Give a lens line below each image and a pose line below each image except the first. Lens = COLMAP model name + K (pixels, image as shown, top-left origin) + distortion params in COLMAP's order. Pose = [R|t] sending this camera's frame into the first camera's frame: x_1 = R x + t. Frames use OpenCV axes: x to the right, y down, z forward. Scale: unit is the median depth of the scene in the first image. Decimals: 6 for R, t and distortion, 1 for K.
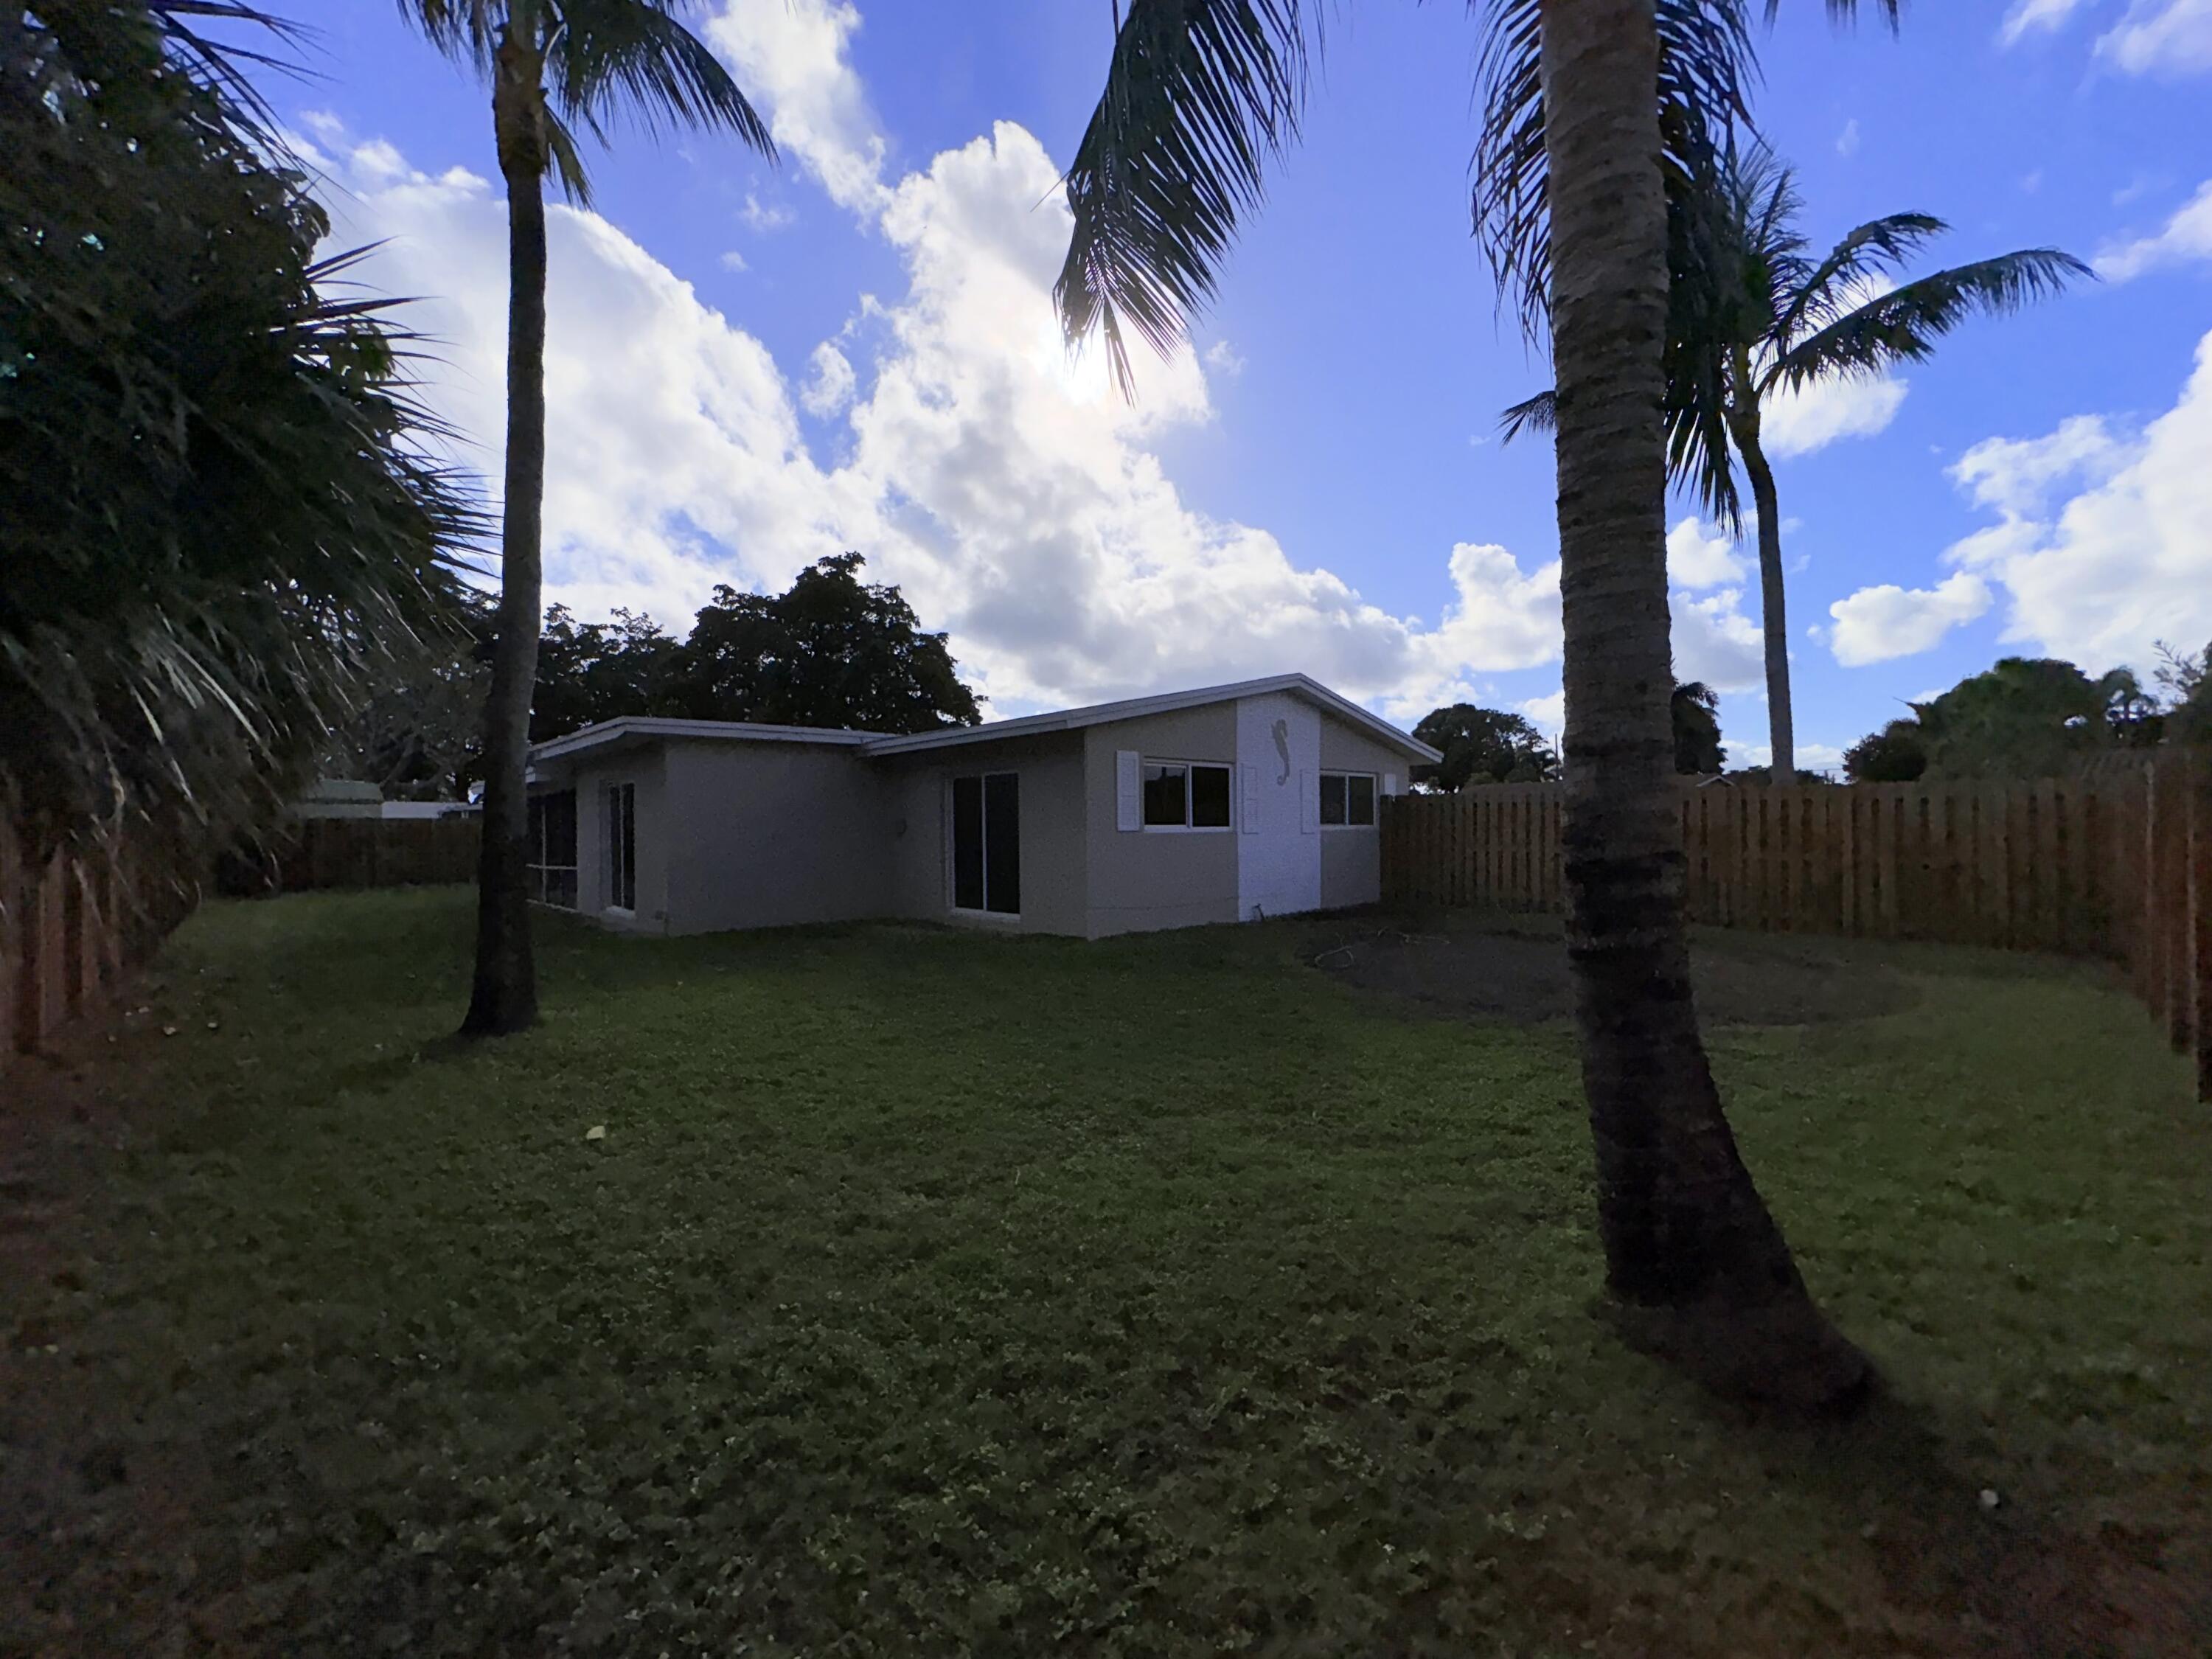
lens RADIAL K [[881.5, 0, 1104.1], [0, 881.5, 829.6], [0, 0, 1]] dist [-0.001607, 0.000924]
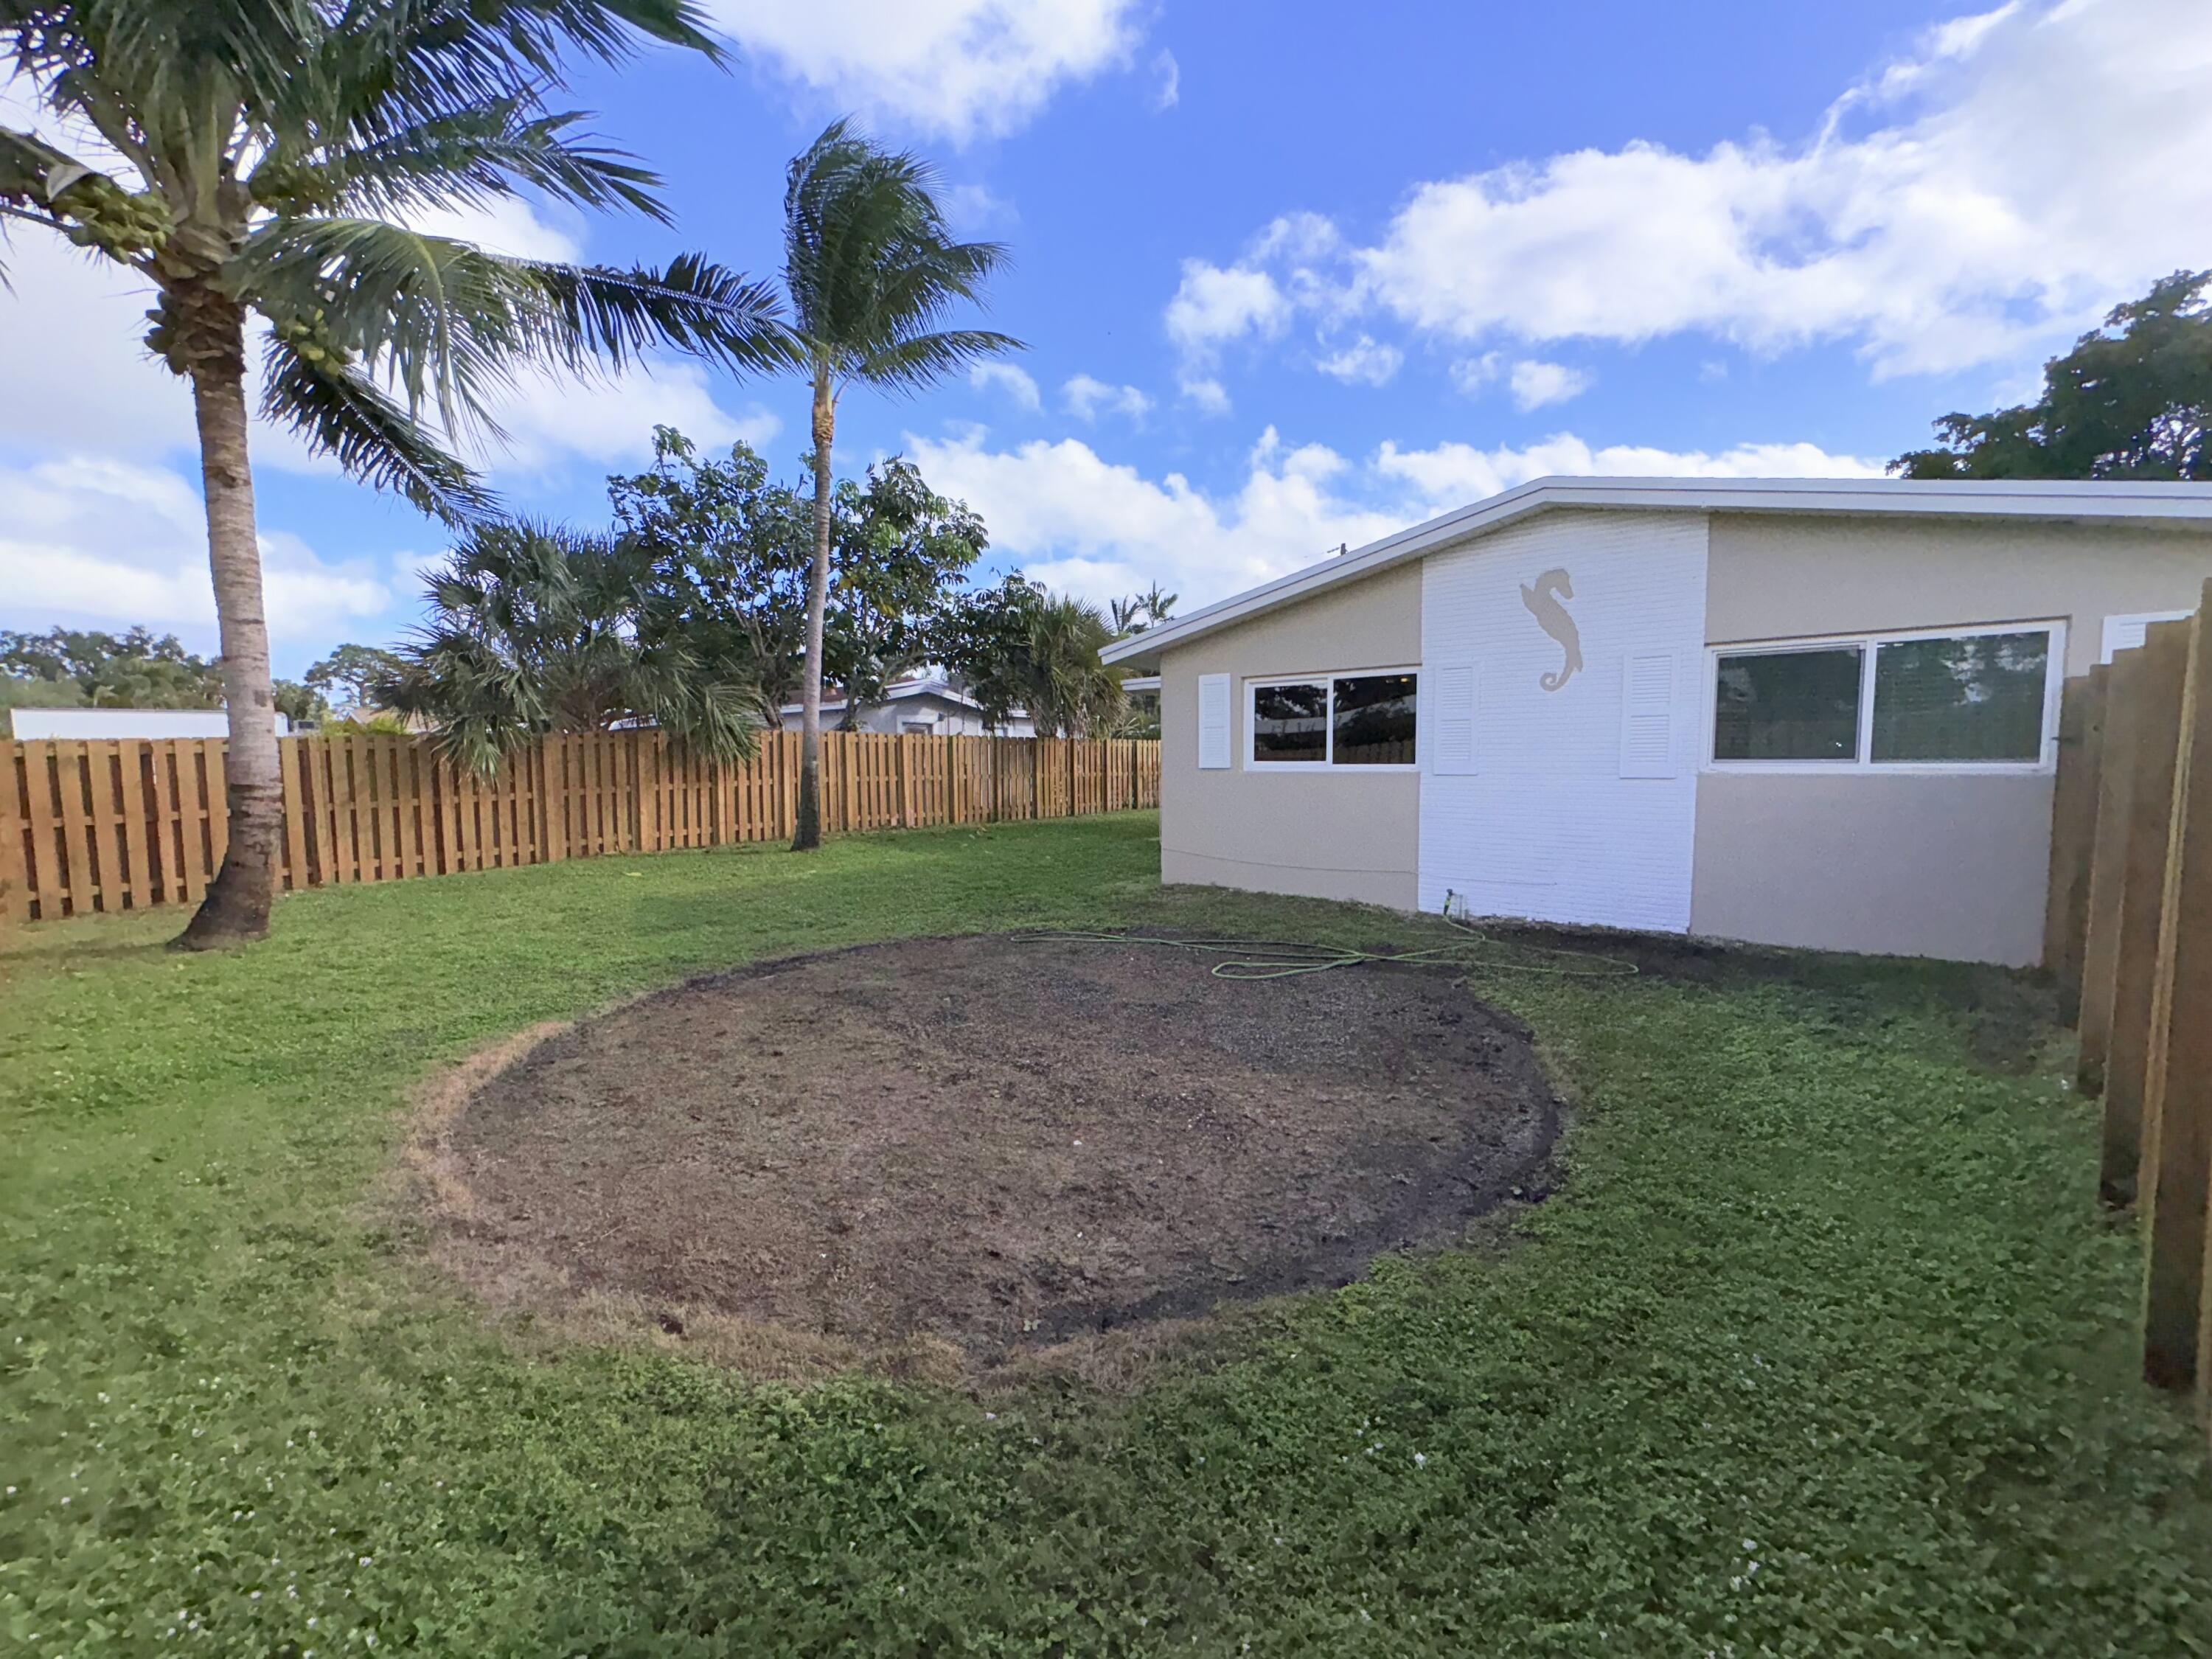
lens RADIAL K [[881.5, 0, 1104.1], [0, 881.5, 829.6], [0, 0, 1]] dist [-0.001607, 0.000924]
pose [[0.121380, 0.088709, -0.988634, 0.752382], [0.004290, 0.995942, 0.089891, -0.014783], [0.992597, -0.015153, 0.120507, 0.693345]]
